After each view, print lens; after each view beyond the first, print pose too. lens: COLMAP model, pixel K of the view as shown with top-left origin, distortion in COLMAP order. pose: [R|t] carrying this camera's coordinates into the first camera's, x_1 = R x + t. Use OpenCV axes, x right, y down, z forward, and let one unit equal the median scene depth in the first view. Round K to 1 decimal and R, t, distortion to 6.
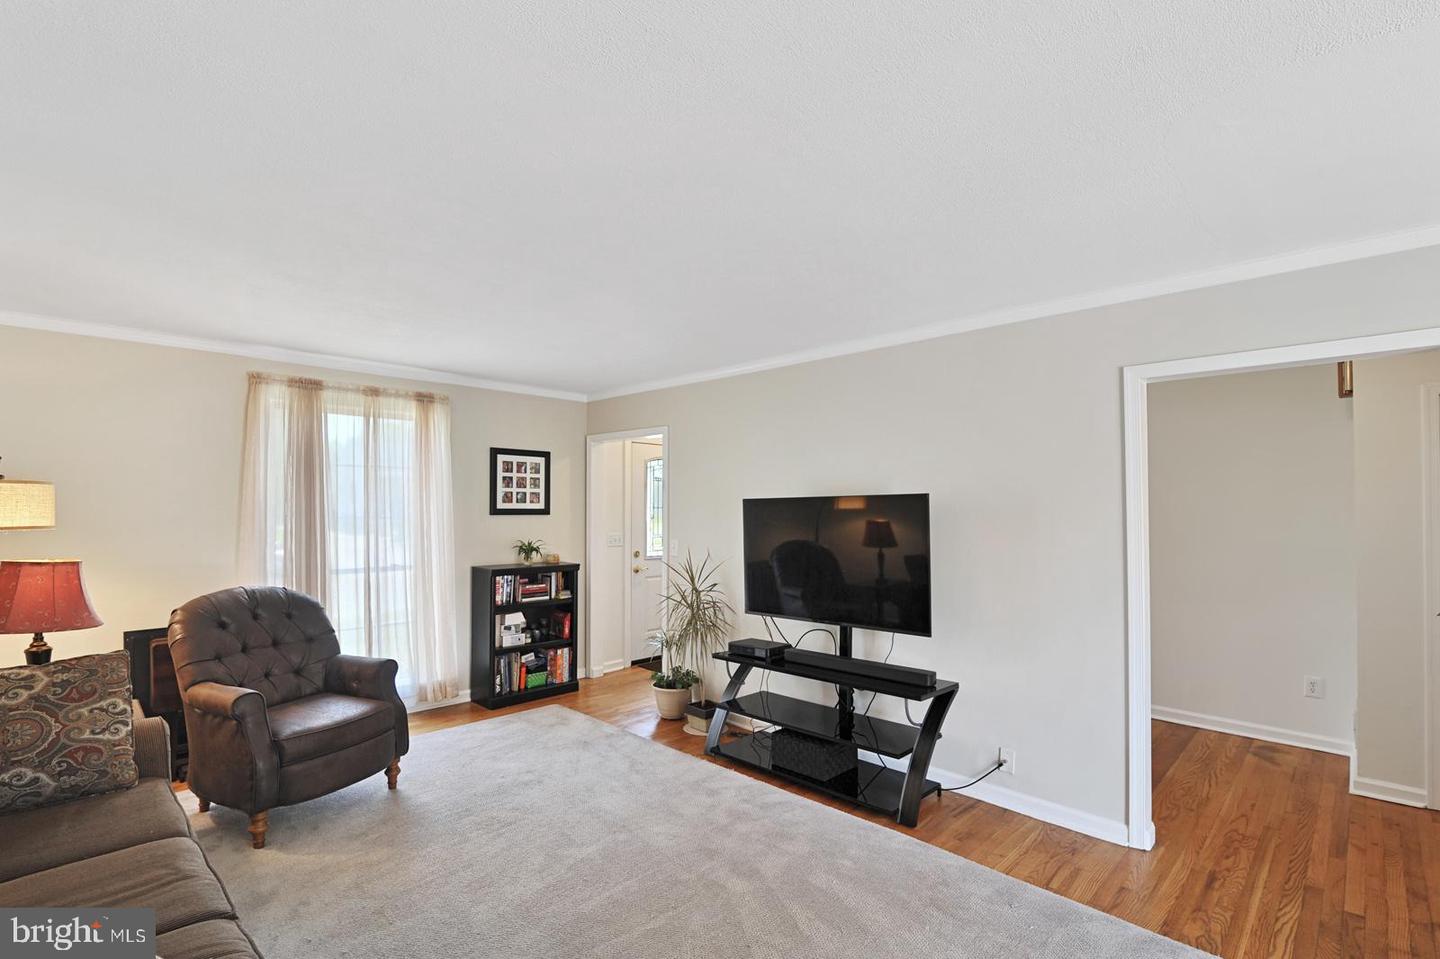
lens RADIAL K [[675.3, 0, 725.4], [0, 675.3, 507.0], [0, 0, 1]] dist [-0.021462, 0.001551]
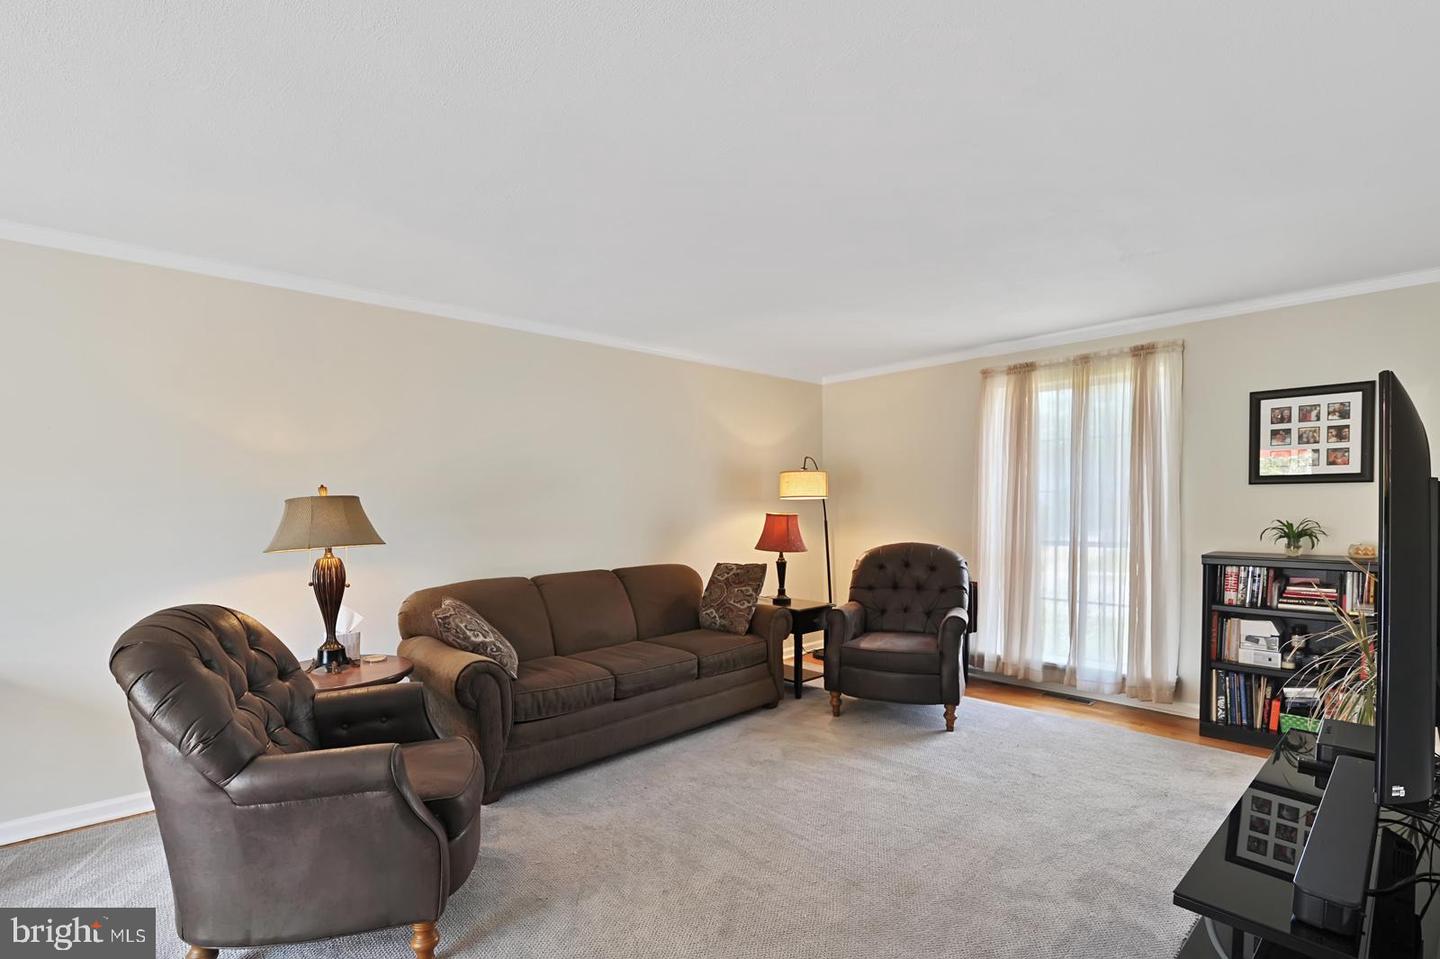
lens RADIAL K [[675.3, 0, 704.0], [0, 675.3, 531.4], [0, 0, 1]] dist [-0.021462, 0.001551]
pose [[-0.067423, 0.038152, -0.996995, 0.429755], [0.012206, 0.999225, 0.037412, 0.029140], [0.997650, -0.009646, -0.067836, 0.459690]]
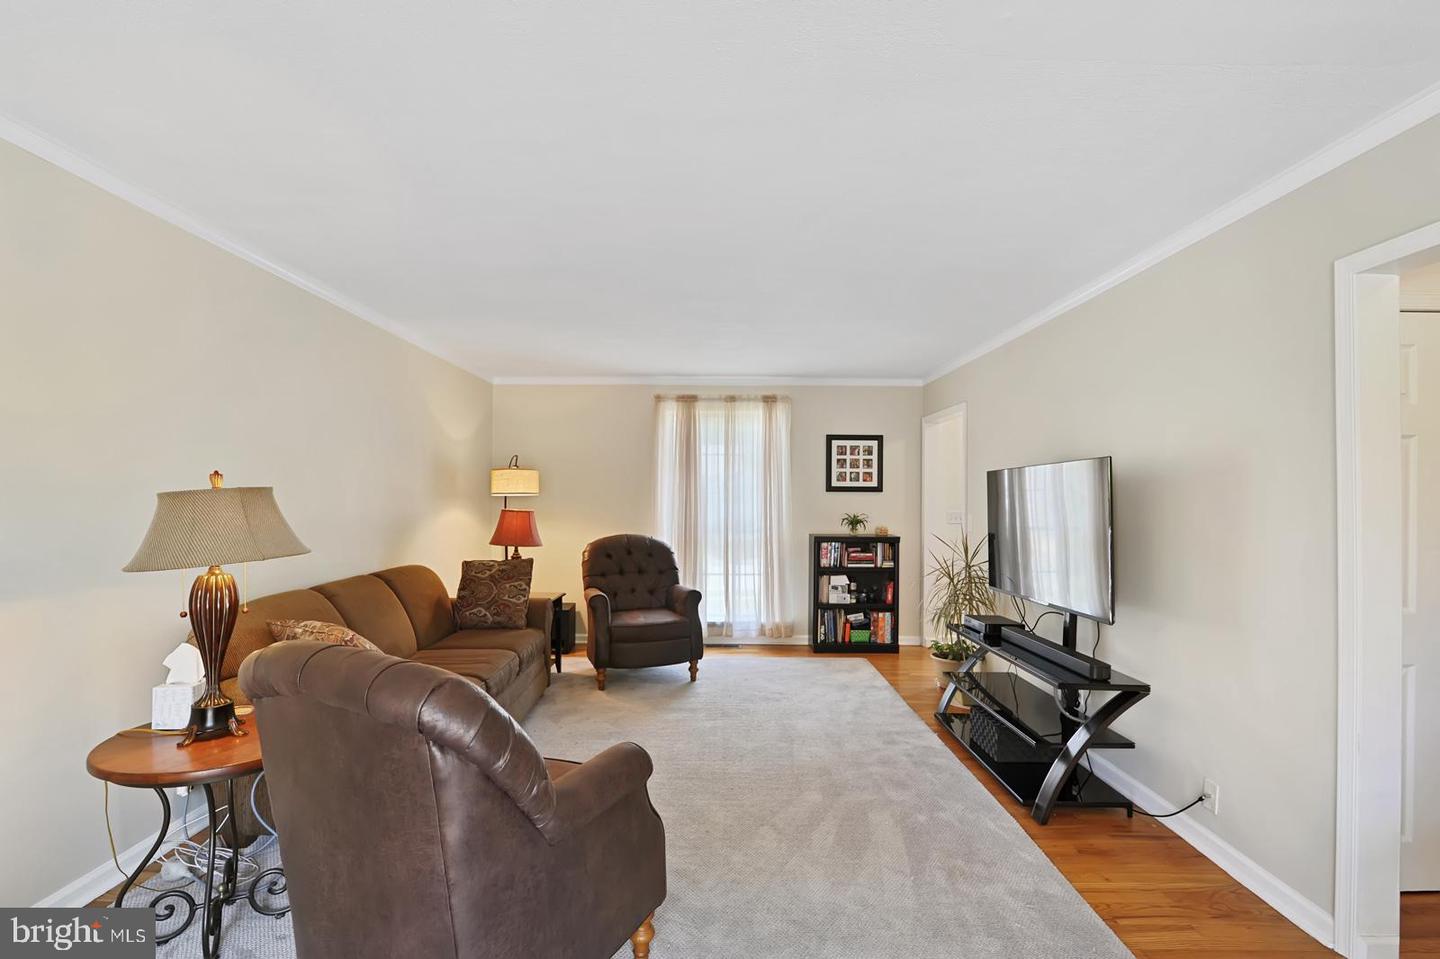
lens RADIAL K [[675.3, 0, 713.9], [0, 675.3, 501.0], [0, 0, 1]] dist [-0.021462, 0.001551]
pose [[0.693284, 0.006343, -0.720636, 0.377397], [-0.002425, 0.999976, 0.006469, 0.021635], [0.720660, -0.002737, 0.693283, 0.033487]]
